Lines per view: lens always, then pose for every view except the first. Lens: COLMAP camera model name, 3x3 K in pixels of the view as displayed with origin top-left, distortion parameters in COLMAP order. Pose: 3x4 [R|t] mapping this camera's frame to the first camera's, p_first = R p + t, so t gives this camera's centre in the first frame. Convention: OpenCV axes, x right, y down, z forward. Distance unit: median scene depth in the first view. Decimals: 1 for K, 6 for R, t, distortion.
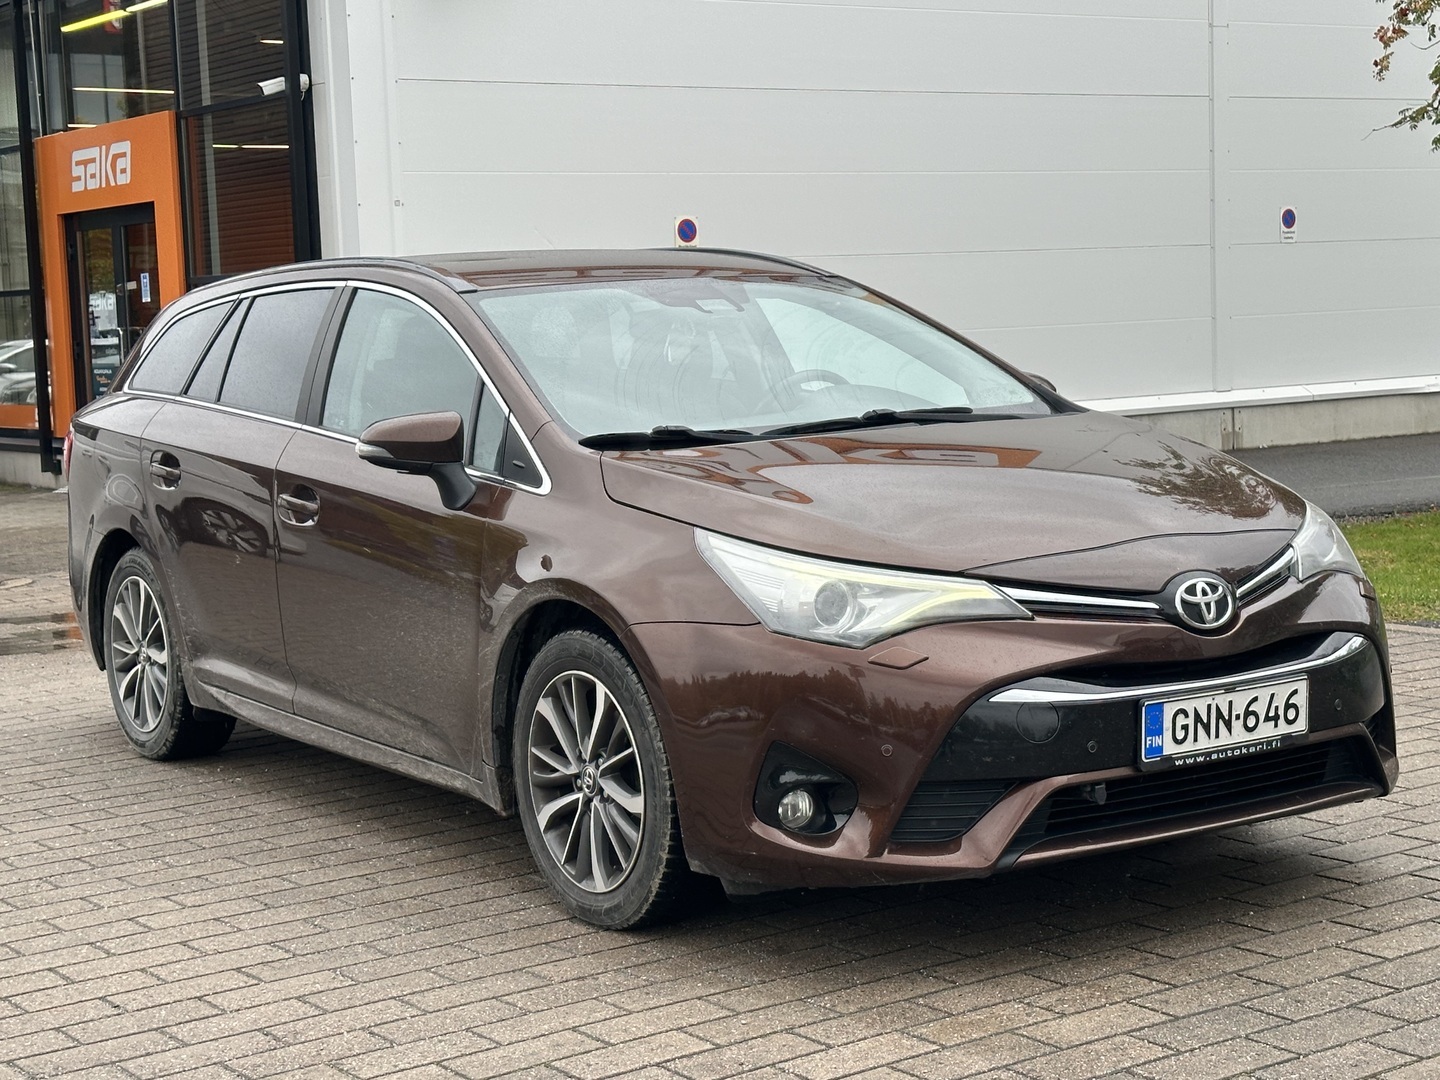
lens RADIAL K [[2460.5, 0, 720.0], [0, 2460.5, 540.0], [0, 0, 1]] dist [0.162251, -0.106138]
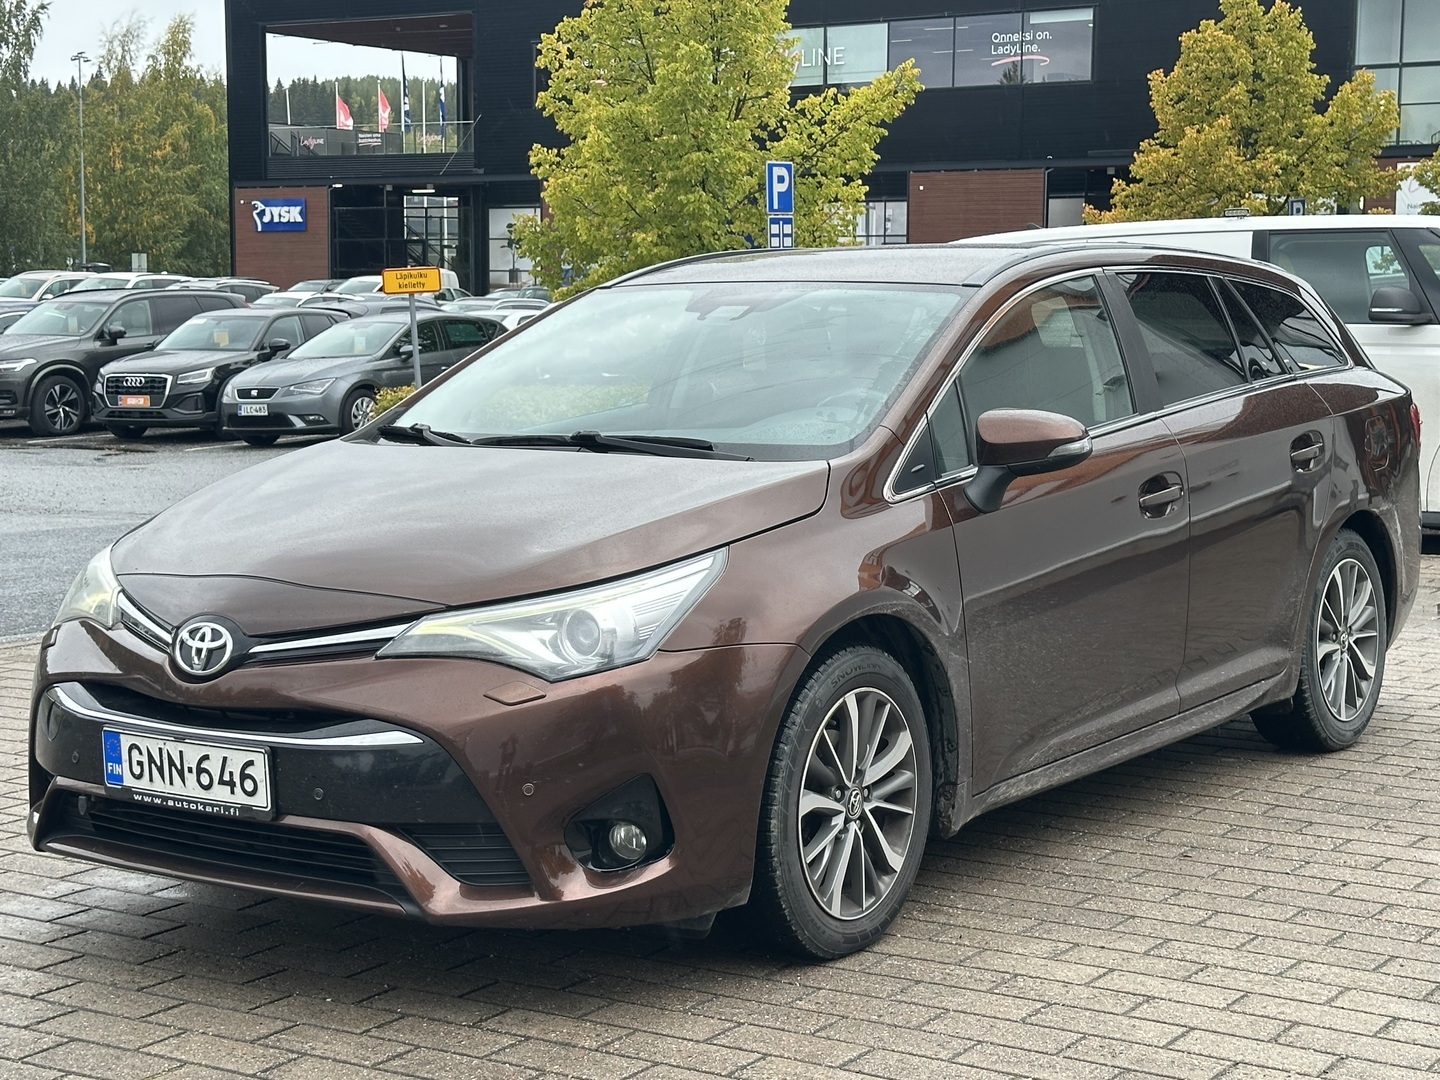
lens RADIAL K [[2460.5, 0, 720.0], [0, 2460.5, 540.0], [0, 0, 1]] dist [0.162251, -0.106138]
pose [[0.377689, 0.137592, -0.915652, 1.055856], [-0.103999, 0.988944, 0.105708, -0.128378], [0.920074, 0.055302, 0.387823, 0.736663]]
